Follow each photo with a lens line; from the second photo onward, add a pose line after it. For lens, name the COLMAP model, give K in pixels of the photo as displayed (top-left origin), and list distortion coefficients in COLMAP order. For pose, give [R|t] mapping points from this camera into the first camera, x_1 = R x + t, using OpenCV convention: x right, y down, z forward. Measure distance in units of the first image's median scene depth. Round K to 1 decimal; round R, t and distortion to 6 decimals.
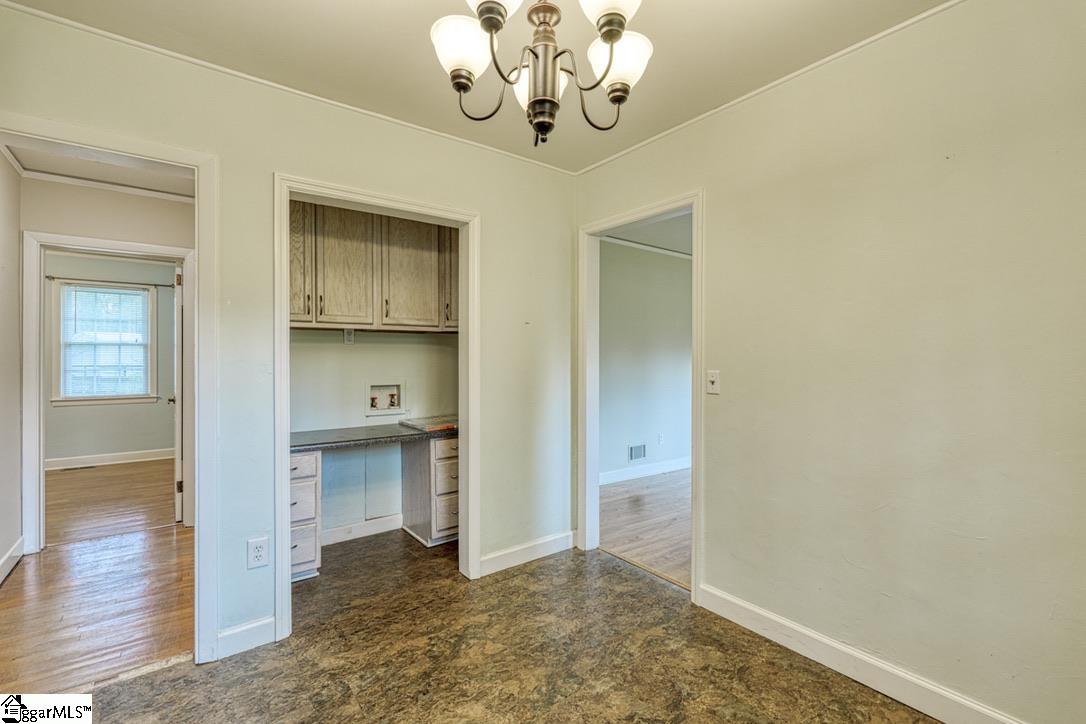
lens RADIAL K [[475.9, 0, 542.0], [0, 475.9, 367.3], [0, 0, 1]] dist [0.001559, 0.000316]
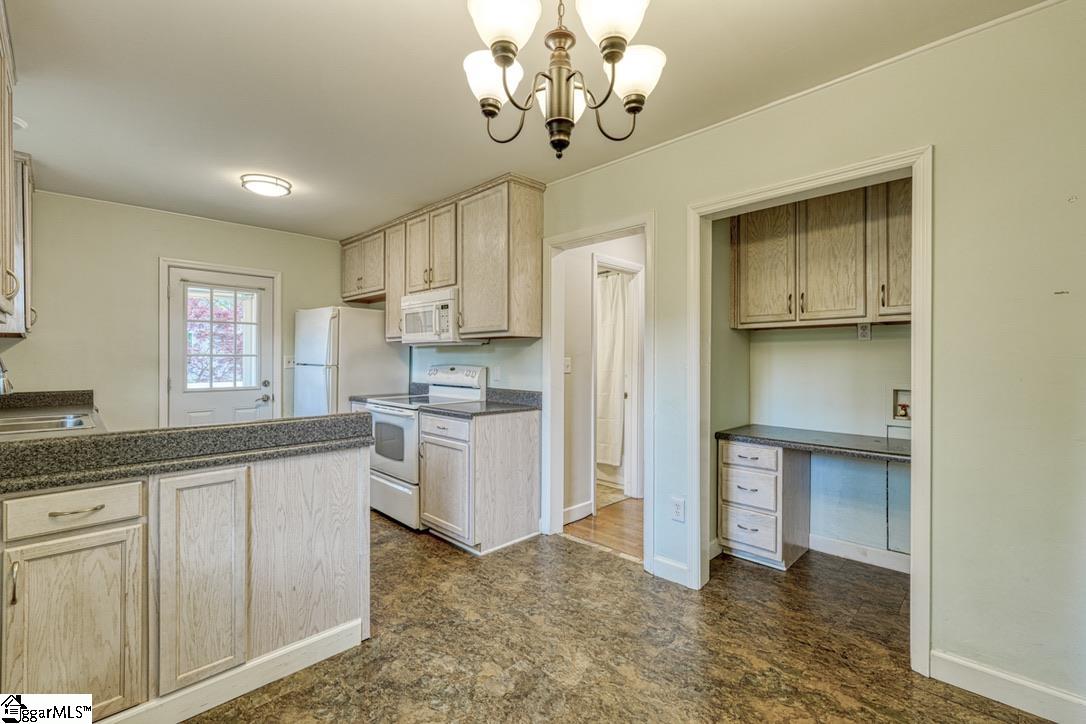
lens RADIAL K [[475.9, 0, 547.0], [0, 475.9, 363.0], [0, 0, 1]] dist [0.001559, 0.000316]
pose [[0.145595, 0.012297, -0.989268, 0.466464], [-0.014920, 0.999836, 0.010233, -0.008551], [0.989232, 0.013270, 0.145755, 0.354222]]
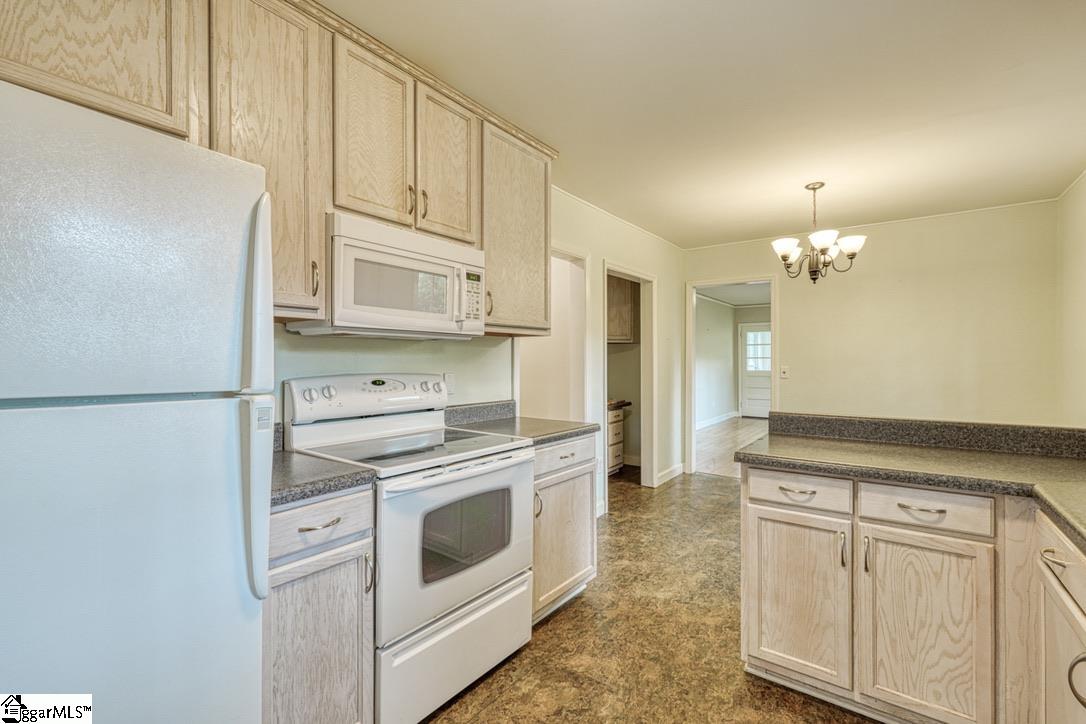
lens RADIAL K [[475.9, 0, 544.5], [0, 475.9, 363.8], [0, 0, 1]] dist [0.001559, 0.000316]
pose [[0.960132, 0.000511, 0.279546, -1.014925], [0.001197, 0.999982, -0.005938, 0.004894], [-0.279544, 0.006035, 0.960114, -0.551335]]
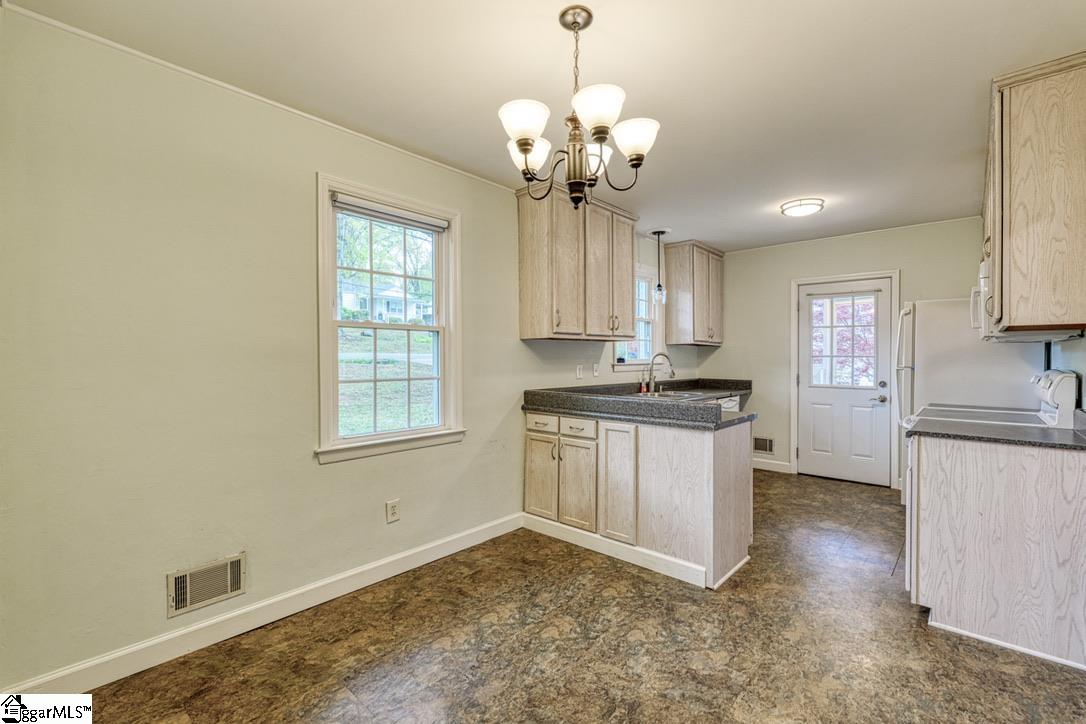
lens RADIAL K [[475.9, 0, 536.3], [0, 475.9, 353.6], [0, 0, 1]] dist [0.001559, 0.000316]
pose [[-0.983518, 0.000474, -0.180812, 0.171522], [-0.000696, 0.999979, 0.006410, -0.022482], [0.180811, 0.006430, -0.983497, 1.063443]]
